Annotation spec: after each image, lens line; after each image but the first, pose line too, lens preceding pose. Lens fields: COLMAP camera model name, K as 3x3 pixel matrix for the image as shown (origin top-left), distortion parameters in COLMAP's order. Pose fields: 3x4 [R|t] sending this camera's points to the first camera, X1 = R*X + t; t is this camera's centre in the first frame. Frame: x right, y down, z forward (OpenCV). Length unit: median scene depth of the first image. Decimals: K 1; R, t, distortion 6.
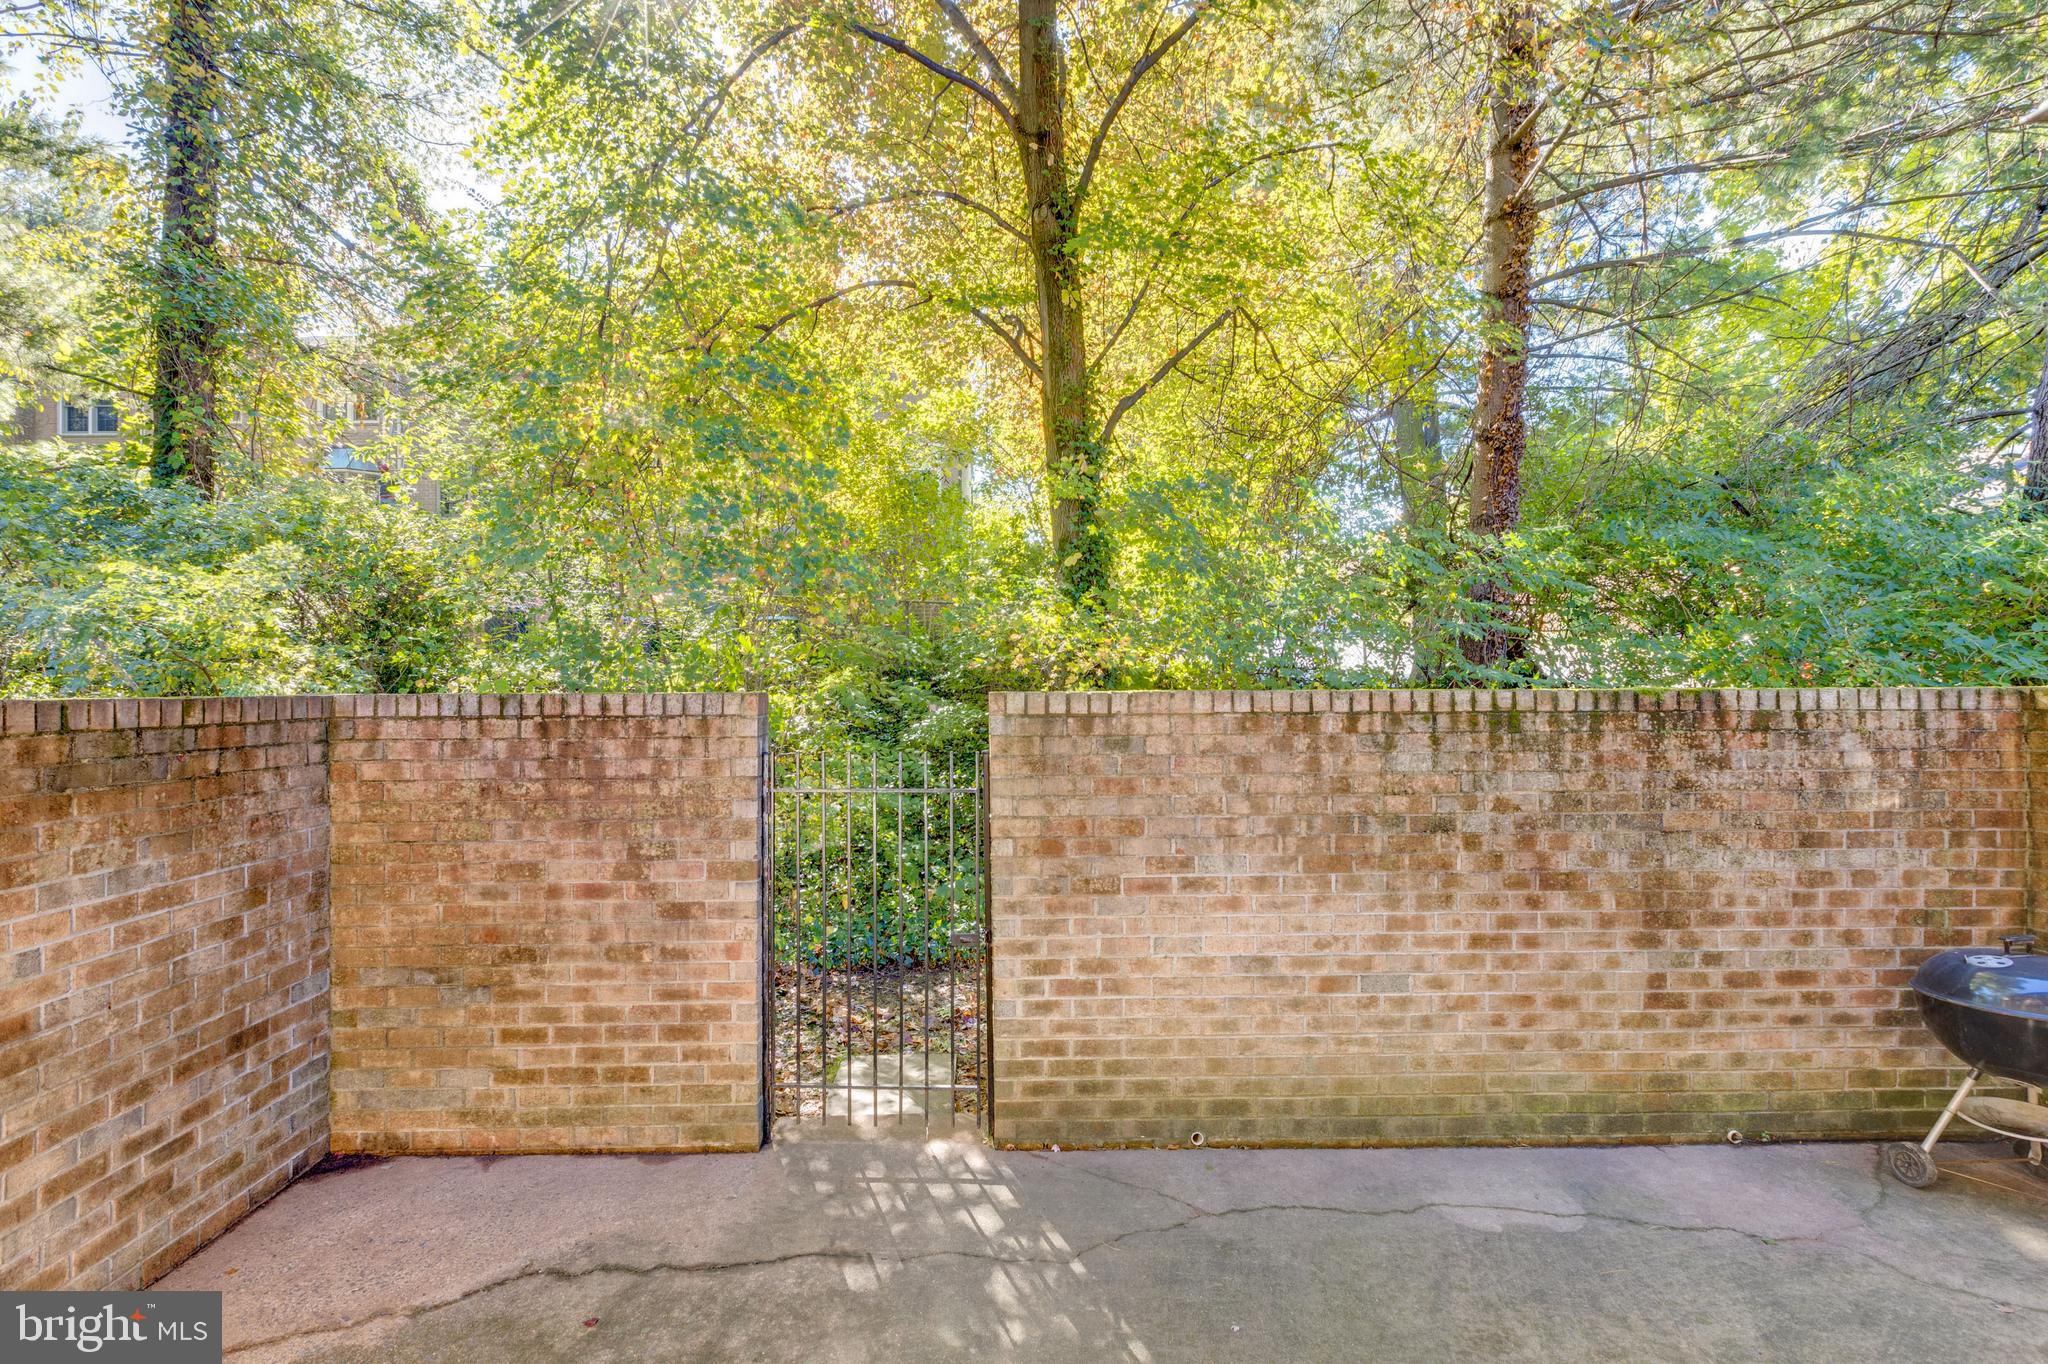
lens RADIAL K [[918.5, 0, 1019.5], [0, 918.5, 685.0], [0, 0, 1]] dist [0.006630, -0.001544]
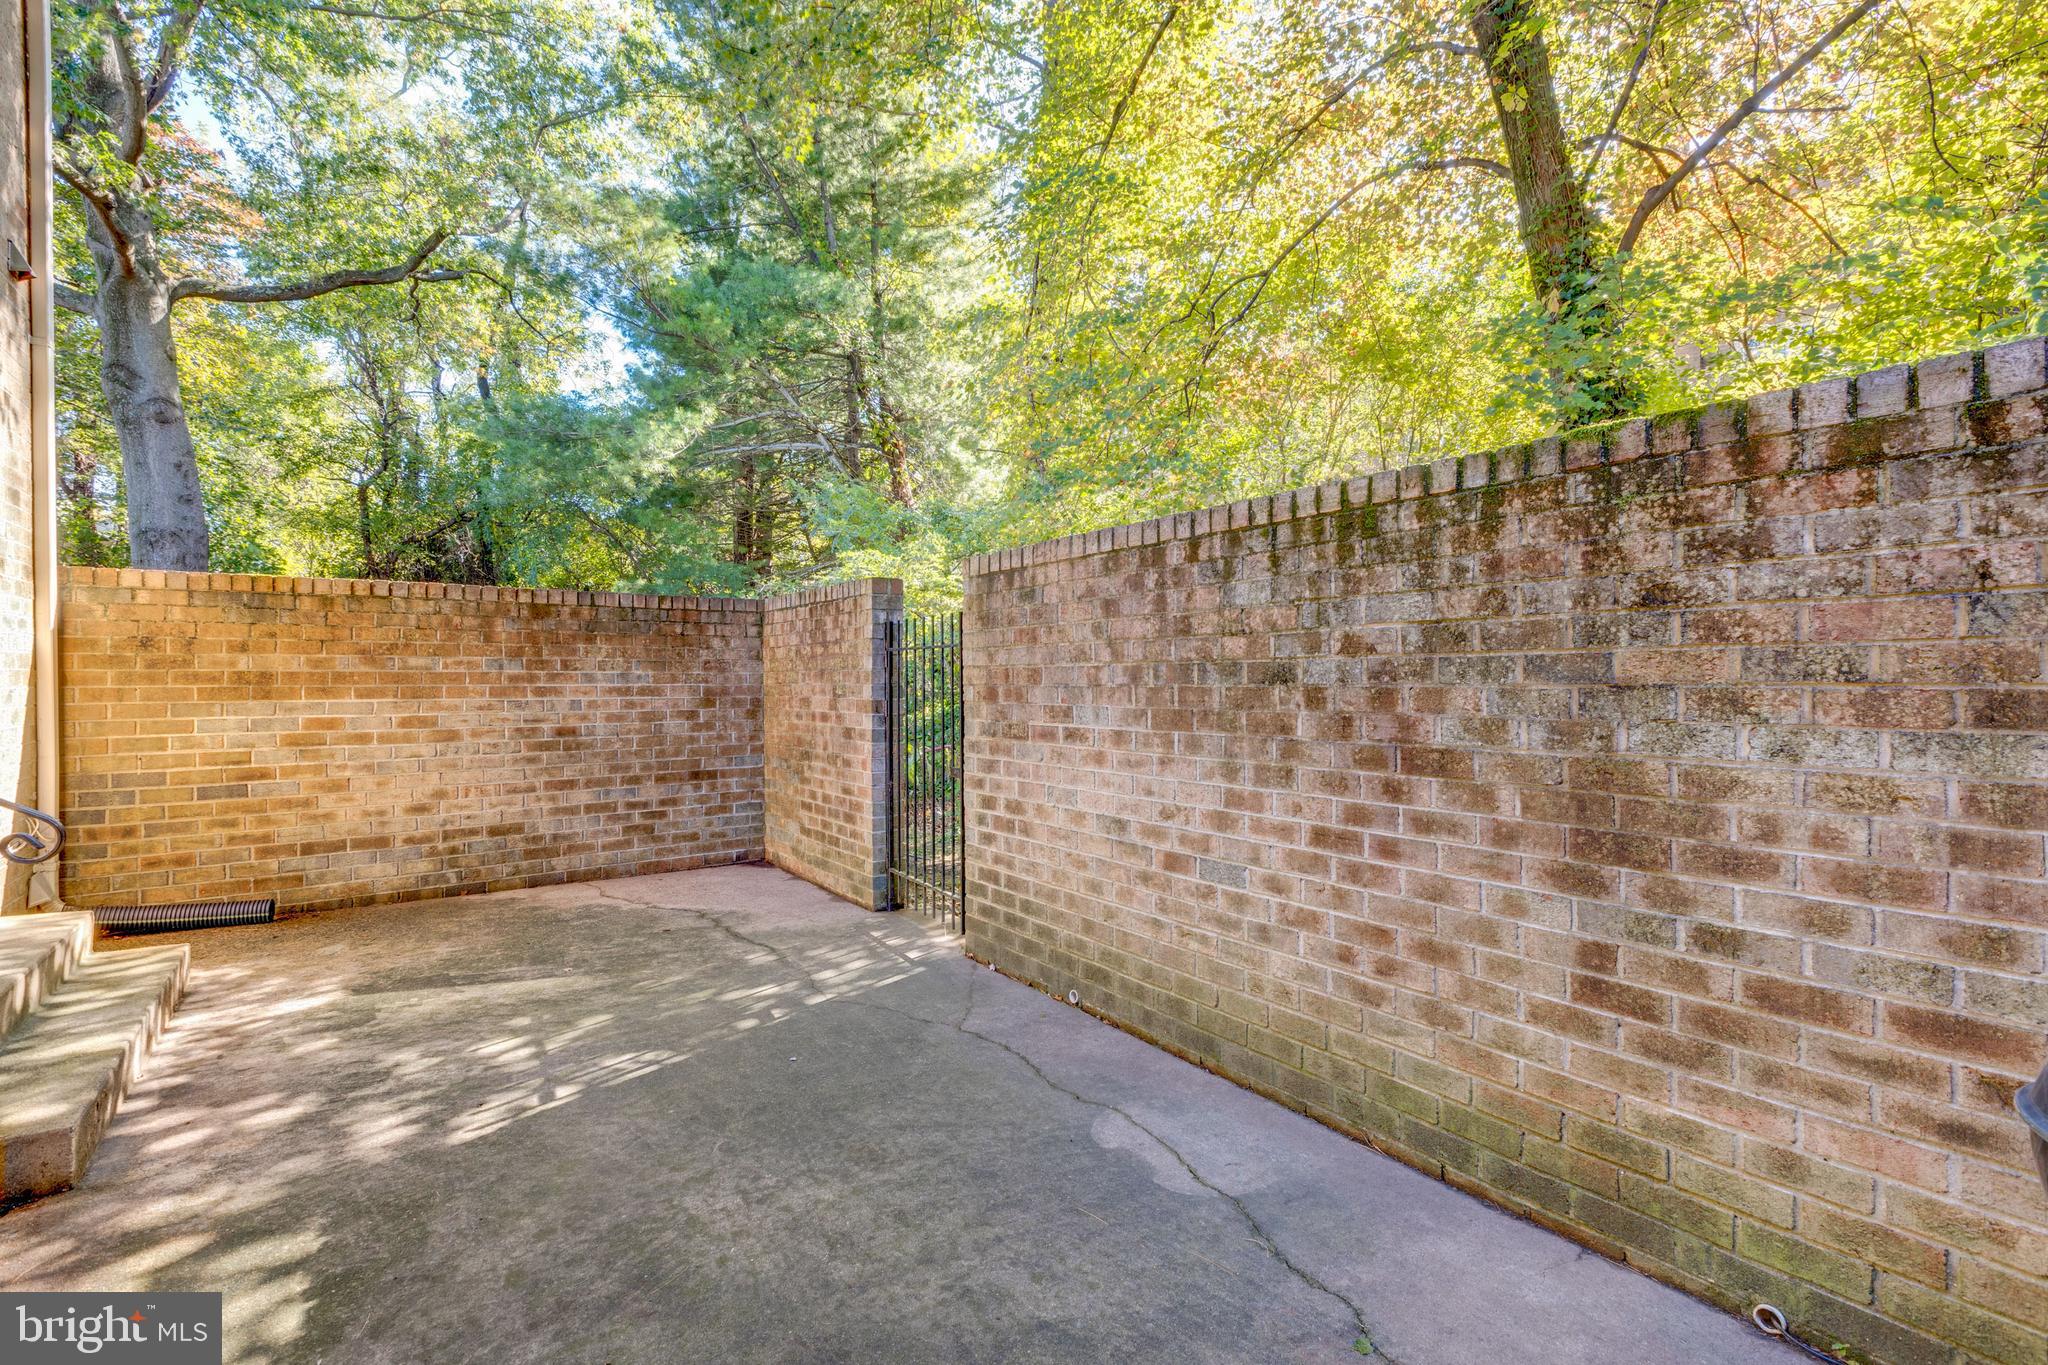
lens RADIAL K [[918.5, 0, 1054.3], [0, 918.5, 680.1], [0, 0, 1]] dist [0.006630, -0.001544]
pose [[0.577262, 0.001356, -0.816558, 0.961419], [0.008107, 0.999940, 0.007392, 0.150555], [0.816519, -0.010887, 0.577216, 0.423514]]
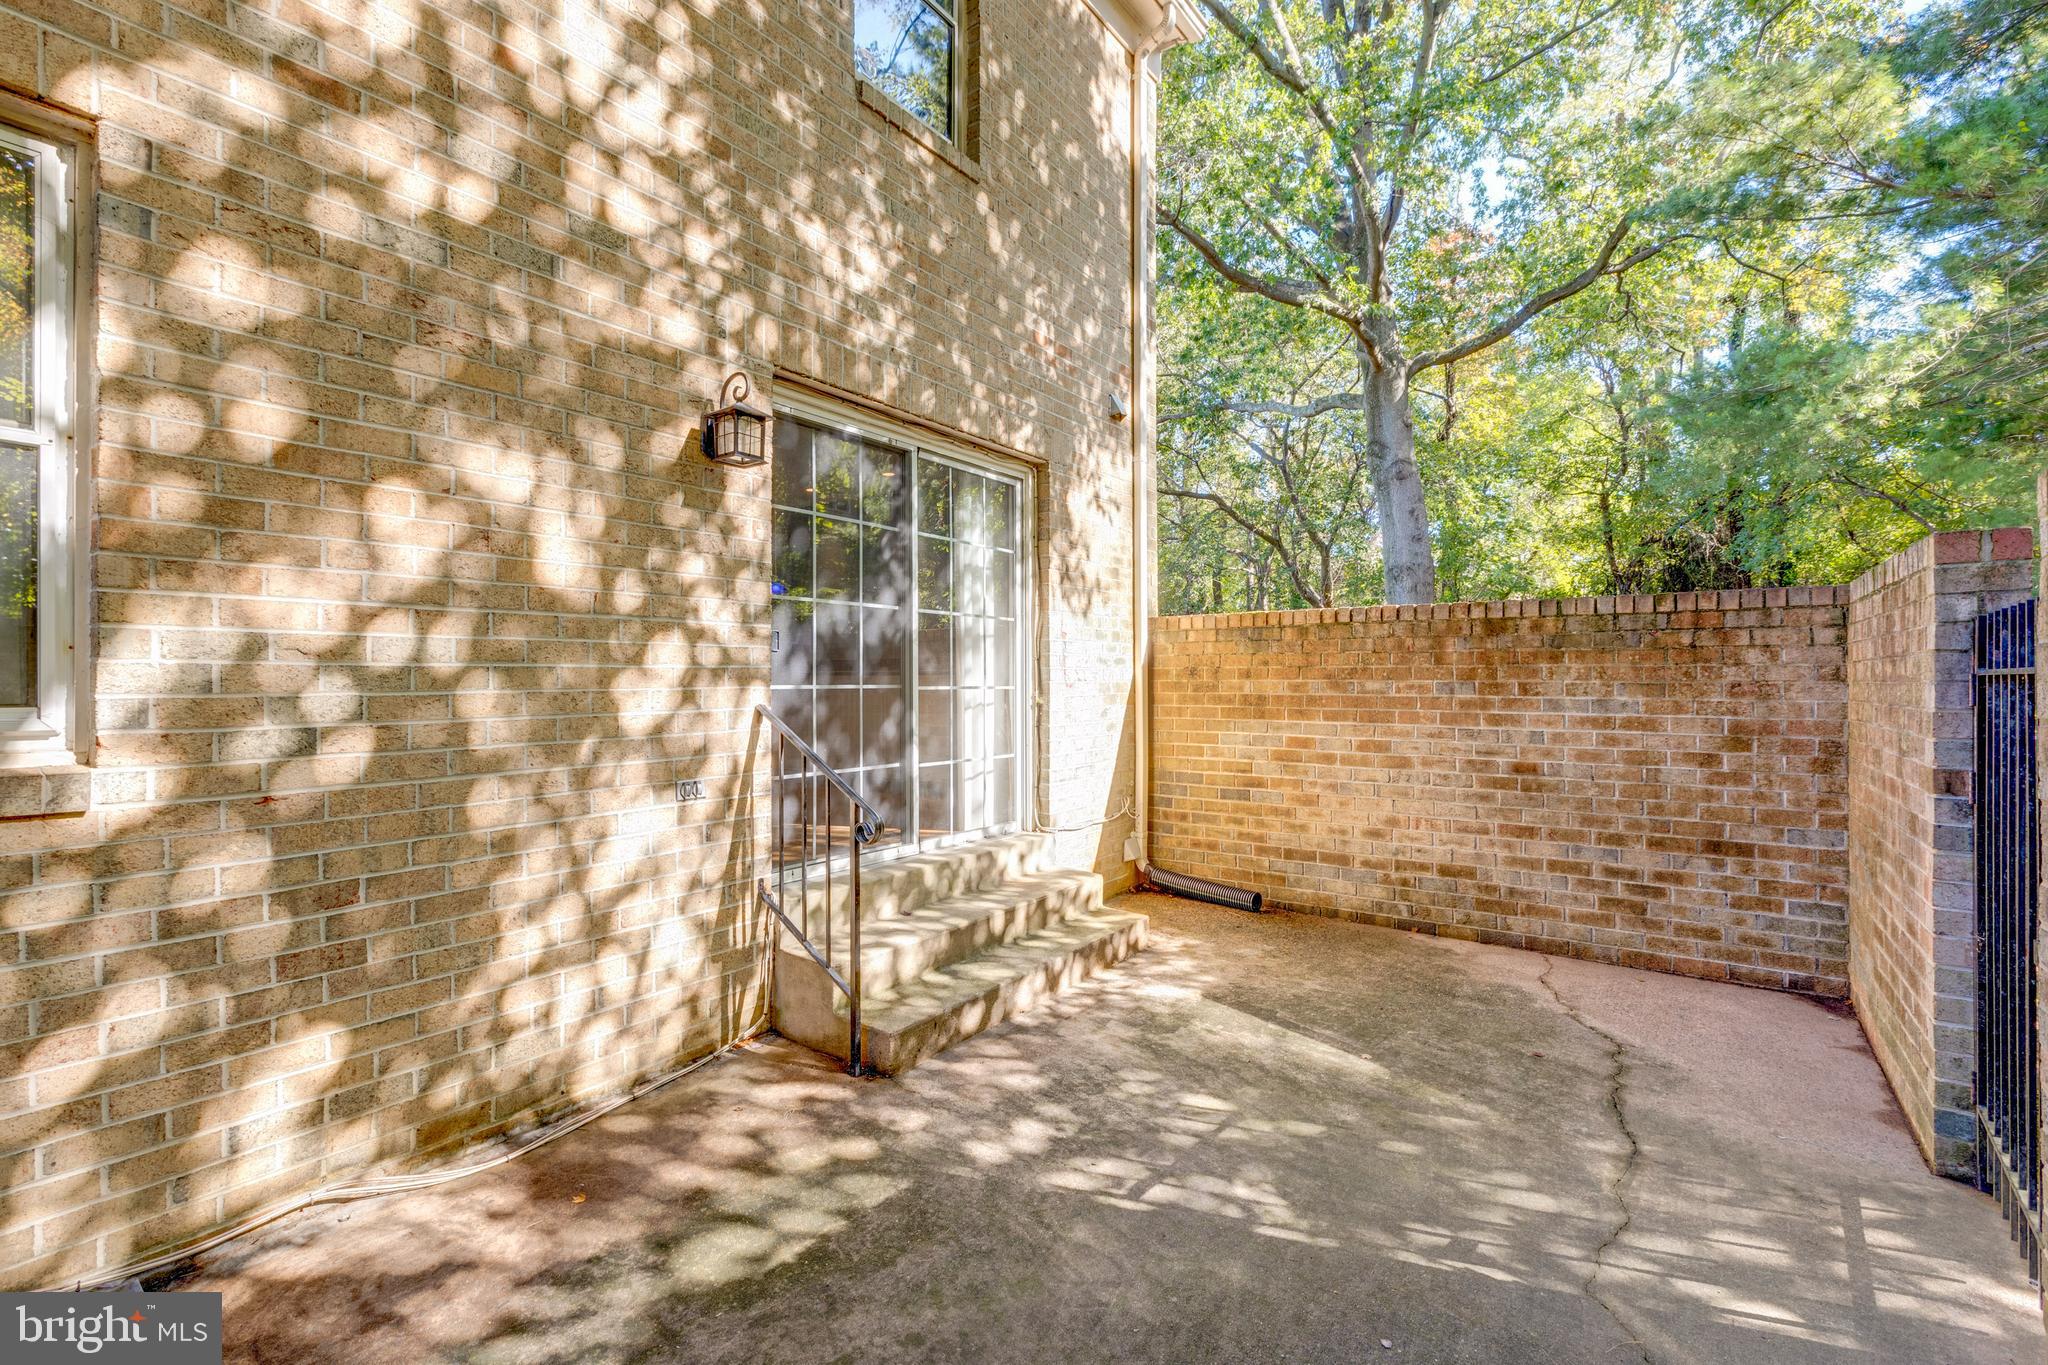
lens RADIAL K [[918.5, 0, 1017.6], [0, 918.5, 676.6], [0, 0, 1]] dist [0.006630, -0.001544]
pose [[-0.613686, -0.000651, -0.789550, 0.699814], [0.006581, 0.999961, -0.005940, 0.117109], [0.789523, -0.008842, -0.613657, 0.856973]]
